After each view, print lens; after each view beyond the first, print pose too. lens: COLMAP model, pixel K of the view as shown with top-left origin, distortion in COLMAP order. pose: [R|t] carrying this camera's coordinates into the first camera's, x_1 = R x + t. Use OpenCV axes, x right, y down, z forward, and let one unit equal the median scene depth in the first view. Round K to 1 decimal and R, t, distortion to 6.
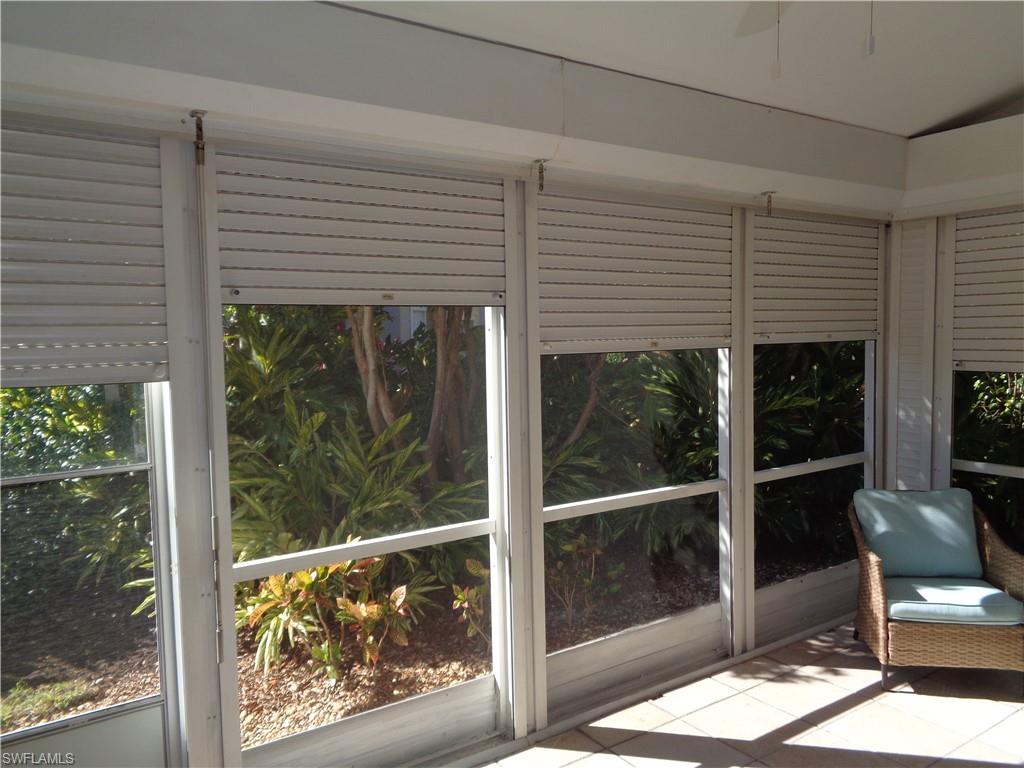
lens RADIAL K [[766.3, 0, 511.4], [0, 766.3, 386.4], [0, 0, 1]] dist [0.004905, -0.001399]
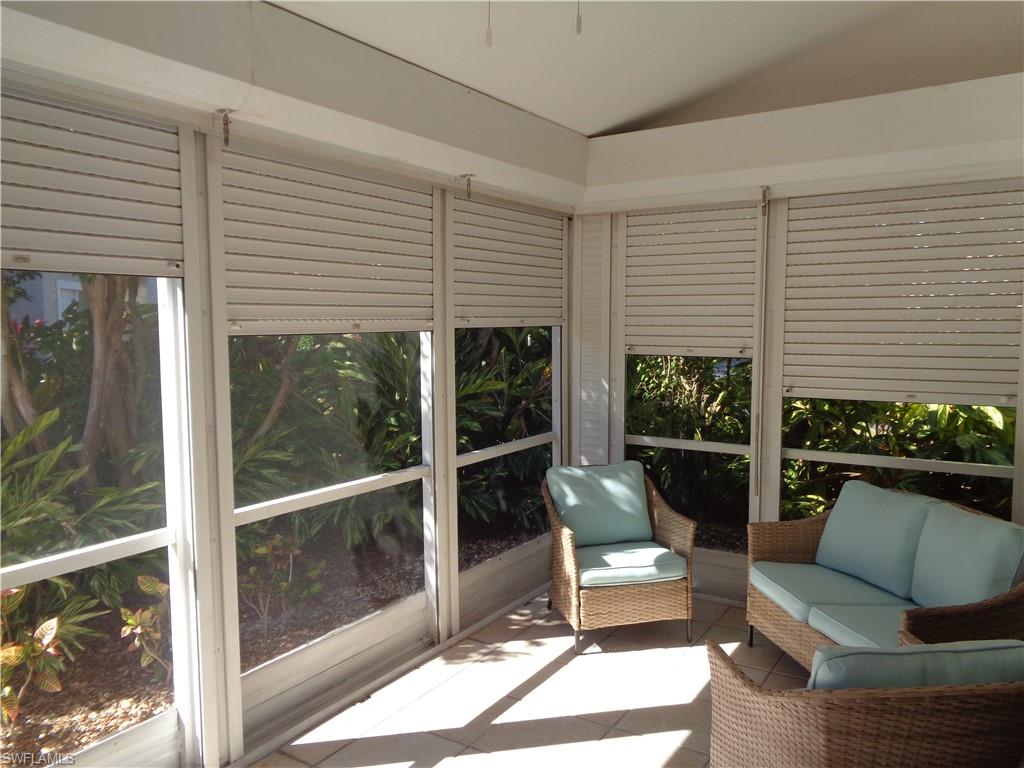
lens RADIAL K [[766.3, 0, 513.7], [0, 766.3, 384.5], [0, 0, 1]] dist [0.004905, -0.001399]
pose [[0.919590, -0.017331, 0.392497, -0.005640], [0.012242, 0.999805, 0.015465, 0.004042], [-0.392689, -0.009417, 0.919623, 0.053947]]
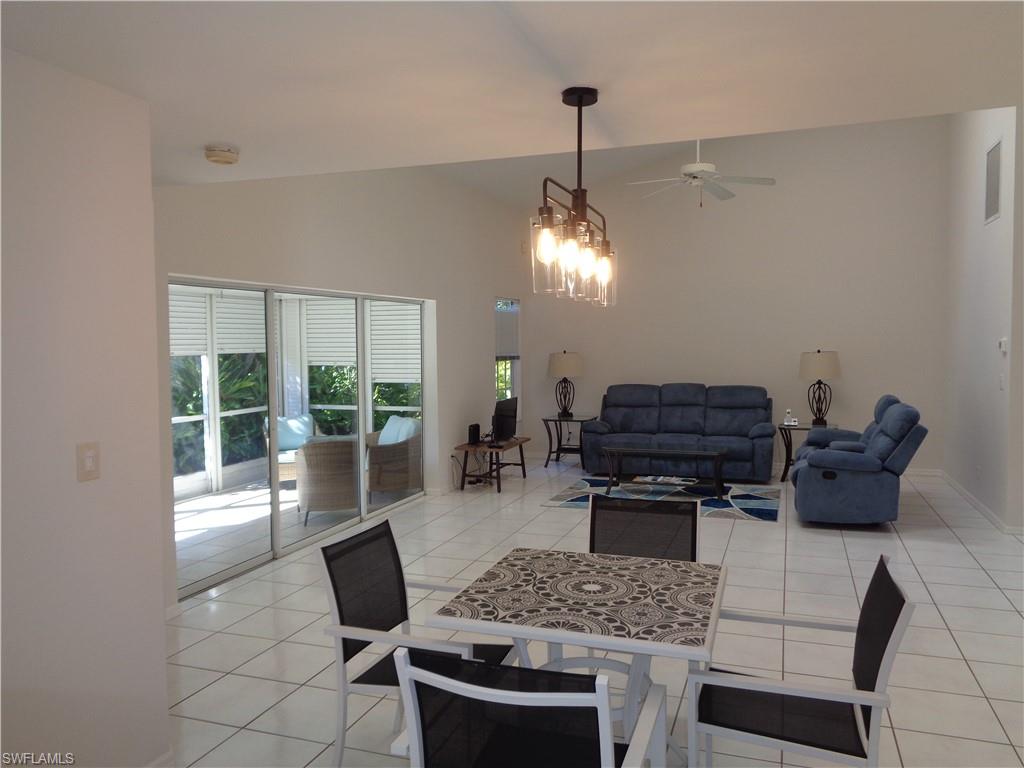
lens RADIAL K [[766.3, 0, 511.3], [0, 766.3, 385.1], [0, 0, 1]] dist [0.004905, -0.001399]
pose [[0.806560, -0.022776, 0.590714, -0.322786], [0.034881, 0.999350, -0.009094, 0.087491], [-0.590123, 0.027939, 0.806830, -1.330735]]
